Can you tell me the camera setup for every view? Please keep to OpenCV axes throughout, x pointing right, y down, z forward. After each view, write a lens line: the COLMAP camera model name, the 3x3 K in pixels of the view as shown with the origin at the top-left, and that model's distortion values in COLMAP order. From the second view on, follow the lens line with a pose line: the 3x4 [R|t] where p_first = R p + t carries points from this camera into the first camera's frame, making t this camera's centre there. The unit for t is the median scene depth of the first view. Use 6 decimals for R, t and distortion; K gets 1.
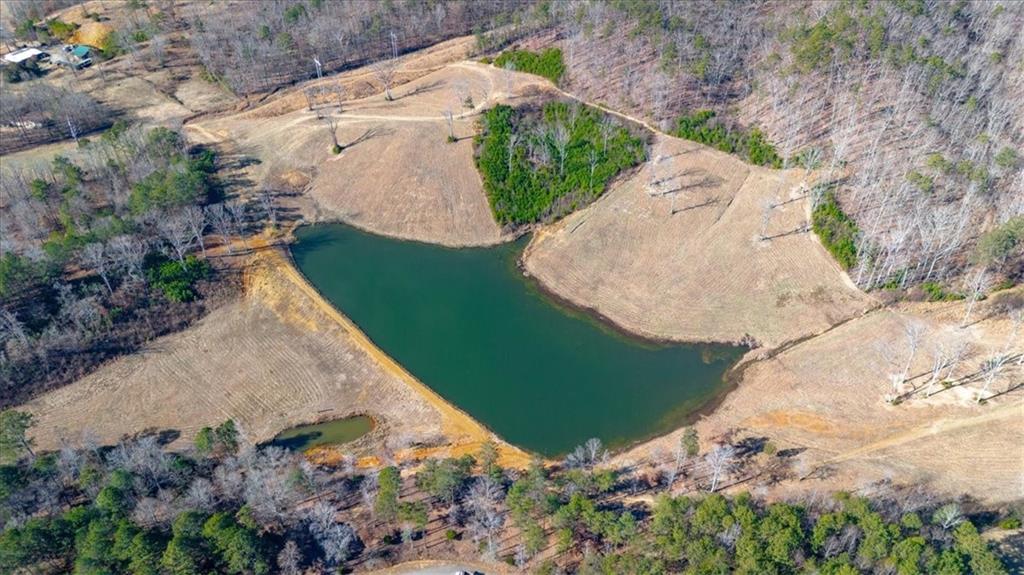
lens RADIAL K [[758.2, 0, 512.0], [0, 758.2, 287.5], [0, 0, 1]] dist [0.097870, -0.097274]
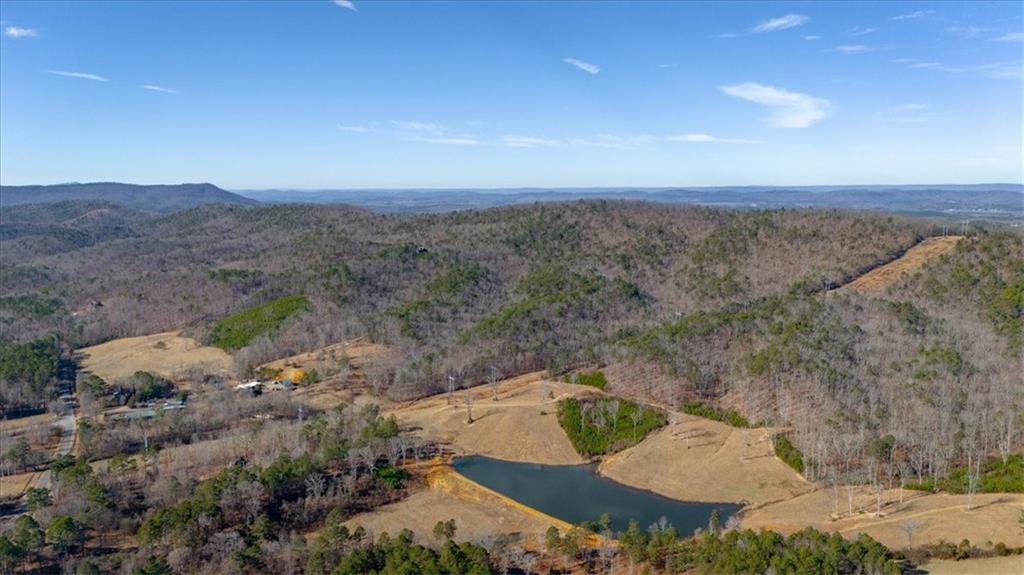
lens RADIAL K [[758.2, 0, 512.0], [0, 758.2, 287.5], [0, 0, 1]] dist [0.097870, -0.097274]
pose [[0.999926, 0.001901, 0.012042, -0.171756], [0.004629, 0.854584, -0.519292, 0.426261], [-0.011278, 0.519310, 0.854512, -0.521959]]
